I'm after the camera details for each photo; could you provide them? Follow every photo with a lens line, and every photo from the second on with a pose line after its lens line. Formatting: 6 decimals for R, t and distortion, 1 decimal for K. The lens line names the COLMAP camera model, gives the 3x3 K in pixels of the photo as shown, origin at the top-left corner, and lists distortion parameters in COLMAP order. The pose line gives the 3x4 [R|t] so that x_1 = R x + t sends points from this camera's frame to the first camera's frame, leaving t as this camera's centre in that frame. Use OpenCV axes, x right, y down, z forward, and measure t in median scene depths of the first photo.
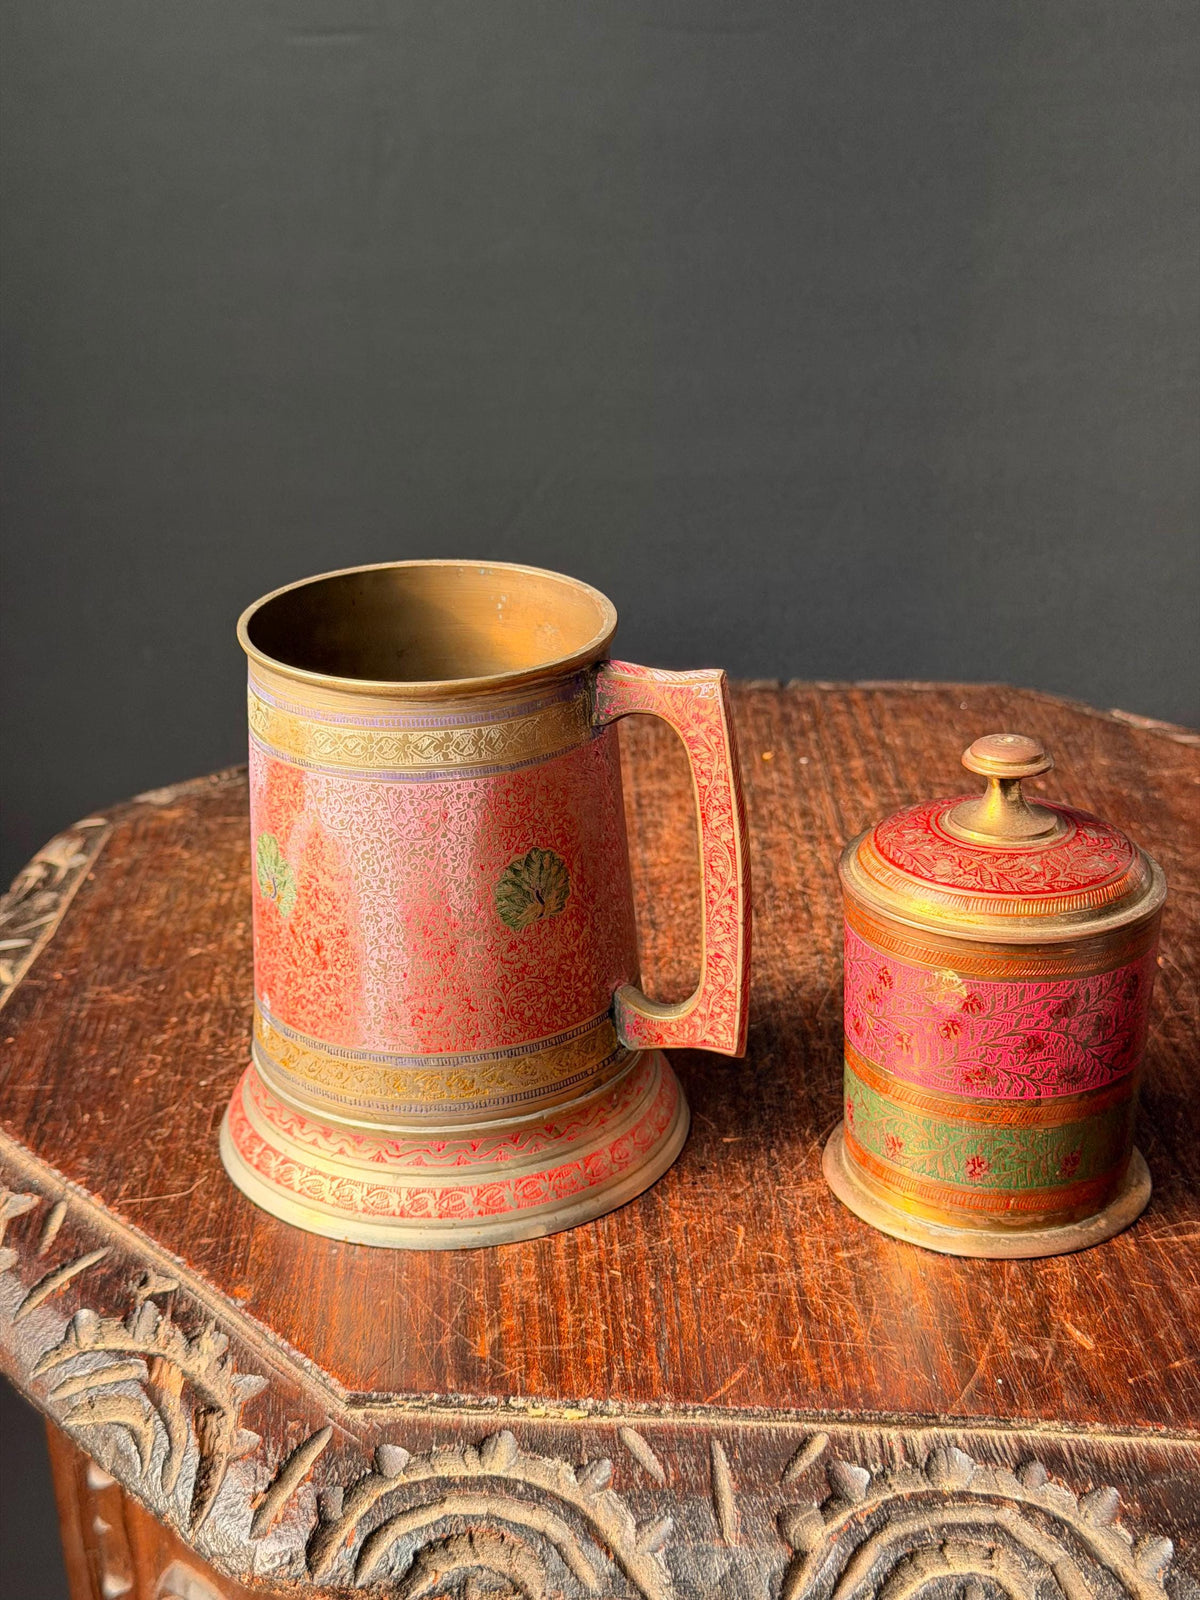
lens RADIAL K [[2217.6, 0, 638.8], [0, 2217.6, 805.2], [0, 0, 1]] dist [0.172595, -0.354399]
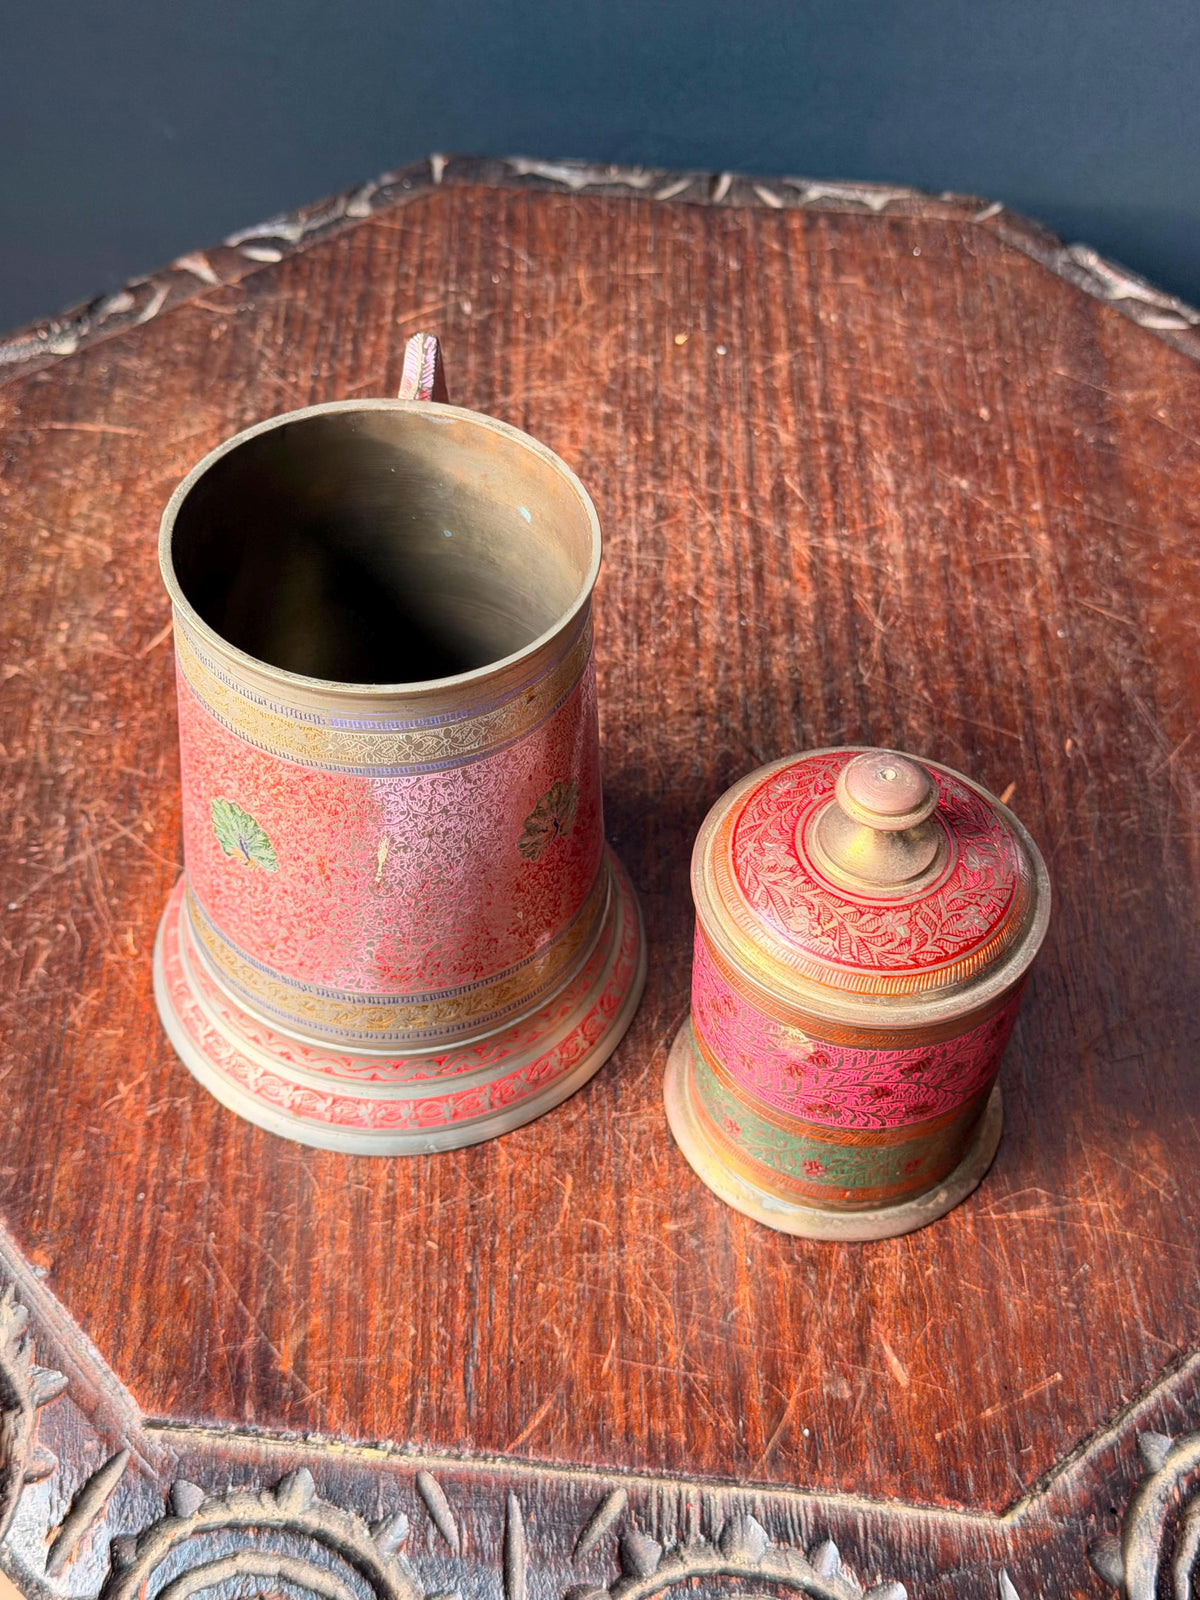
lens RADIAL K [[2269.5, 0, 625.8], [0, 2269.5, 755.0], [0, 0, 1]] dist [0.178884, -0.385197]
pose [[0.998803, 0.046073, 0.016456, 0.048186], [-0.048736, 0.907556, 0.417093, -0.408477], [0.004282, -0.417395, 0.908715, 0.193388]]
